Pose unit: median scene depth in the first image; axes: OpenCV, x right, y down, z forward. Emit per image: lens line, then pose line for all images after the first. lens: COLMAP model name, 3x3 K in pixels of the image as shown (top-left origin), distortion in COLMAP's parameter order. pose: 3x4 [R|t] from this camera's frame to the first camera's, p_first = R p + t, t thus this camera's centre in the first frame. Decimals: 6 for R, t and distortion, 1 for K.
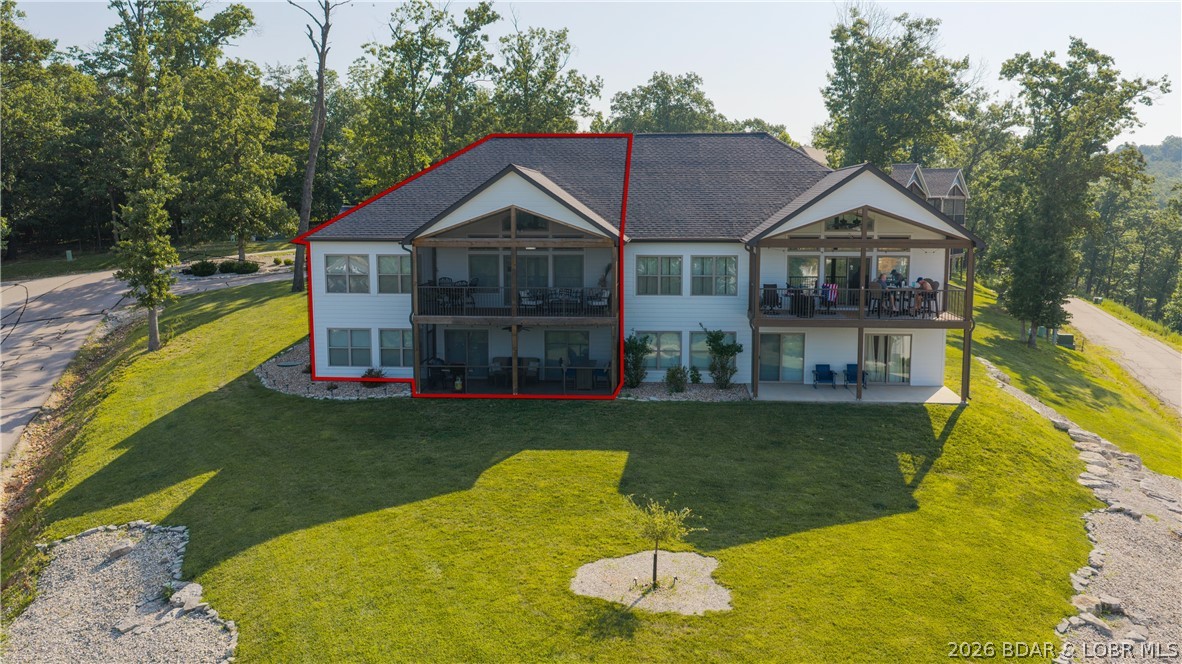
lens RADIAL K [[972.7, 0, 598.9], [0, 972.7, 328.1], [0, 0, 1]] dist [0.029195, -0.058320]
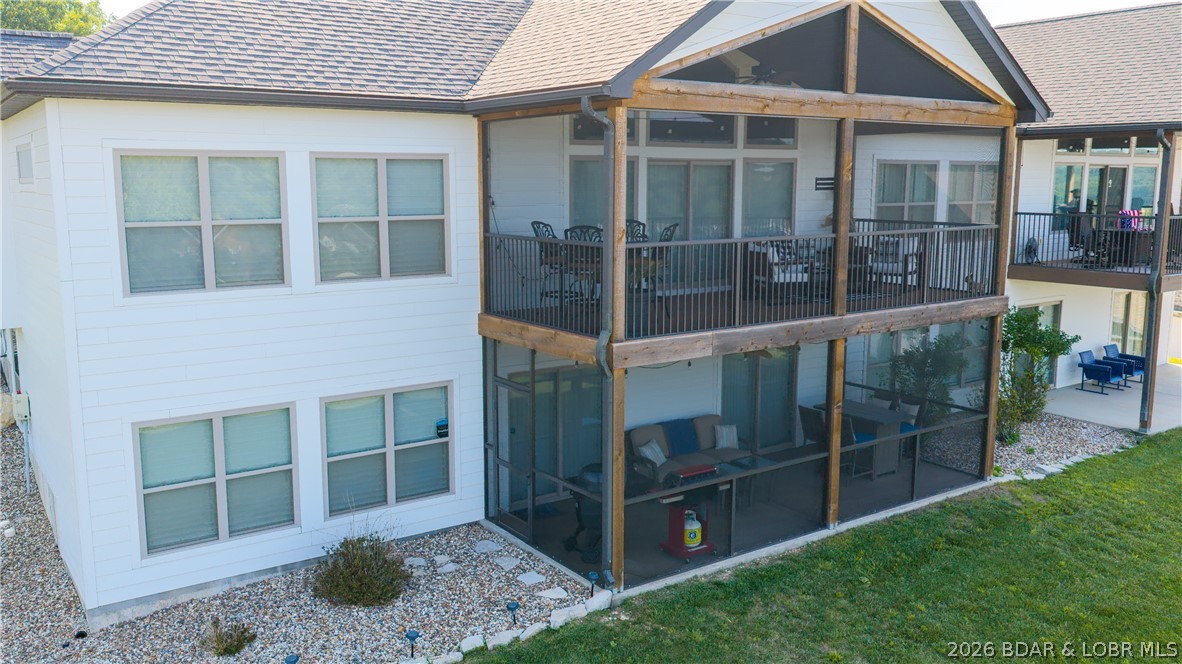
lens RADIAL K [[972.7, 0, 593.9], [0, 972.7, 328.2], [0, 0, 1]] dist [0.029195, -0.058320]
pose [[0.774122, -0.096358, 0.625660, -0.203551], [0.078029, 0.995335, 0.056748, -0.018744], [-0.628209, 0.004889, 0.778029, 0.411453]]
